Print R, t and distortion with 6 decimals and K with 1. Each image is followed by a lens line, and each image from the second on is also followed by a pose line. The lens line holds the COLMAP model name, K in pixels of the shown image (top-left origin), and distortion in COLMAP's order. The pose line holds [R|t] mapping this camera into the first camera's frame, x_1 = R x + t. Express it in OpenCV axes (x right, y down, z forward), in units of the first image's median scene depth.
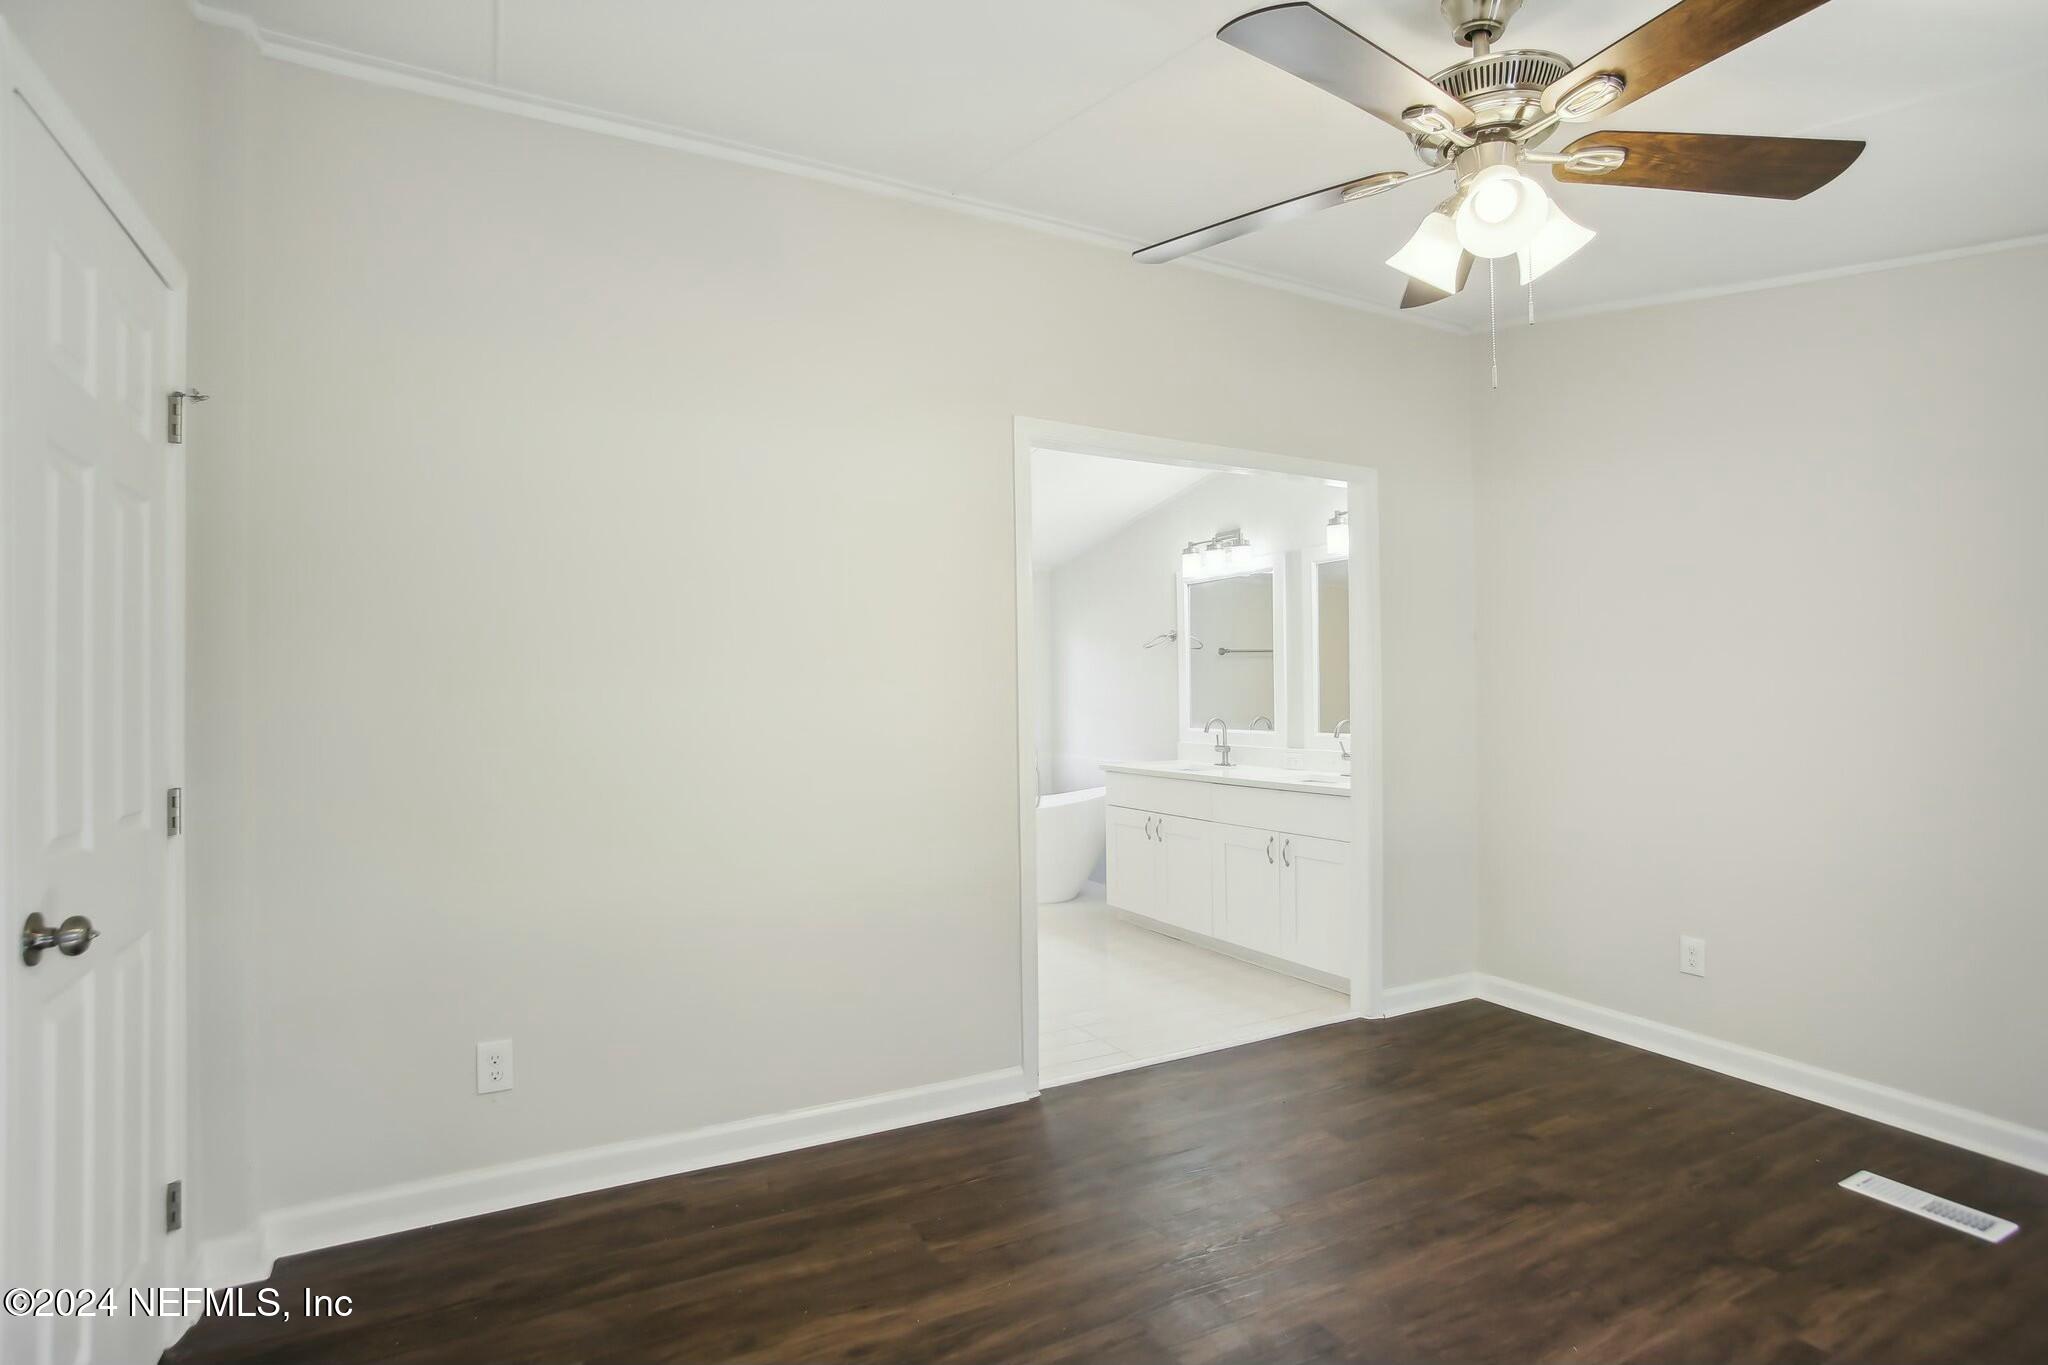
lens RADIAL K [[971.4, 0, 1026.5], [0, 971.4, 694.0], [0, 0, 1]] dist [-0.000059, 0.000210]
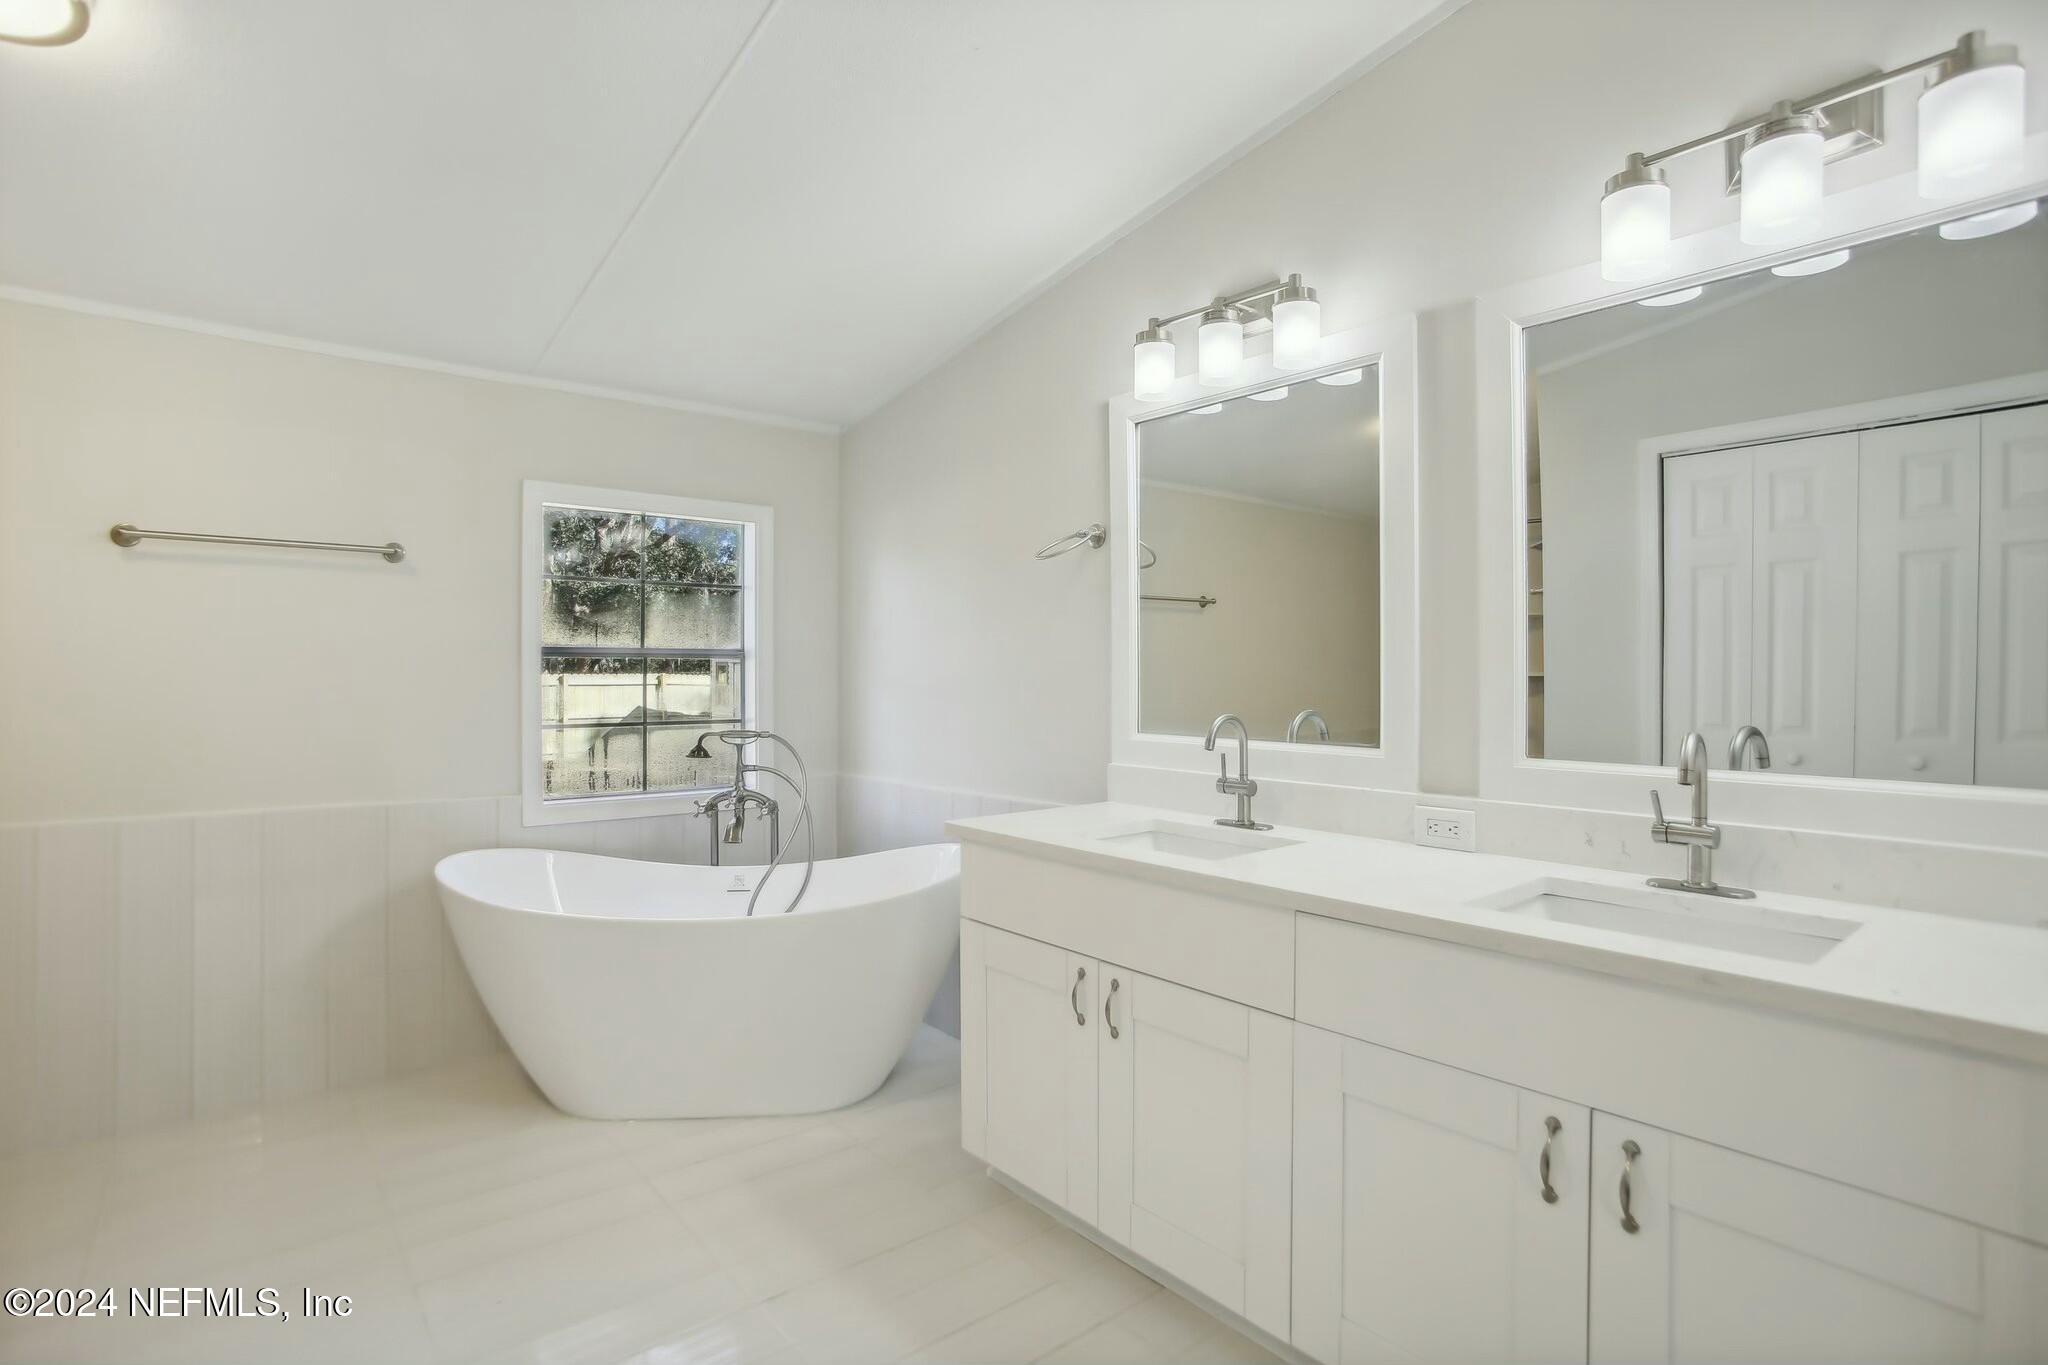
lens RADIAL K [[1017.6, 0, 1022.0], [0, 1017.6, 697.0], [0, 0, 1]] dist [-0.029124, 0.000157]
pose [[0.980029, 0.006280, 0.198755, 0.019696], [-0.010406, 0.999751, 0.019721, 0.008685], [-0.198582, -0.021396, 0.979851, 0.573954]]
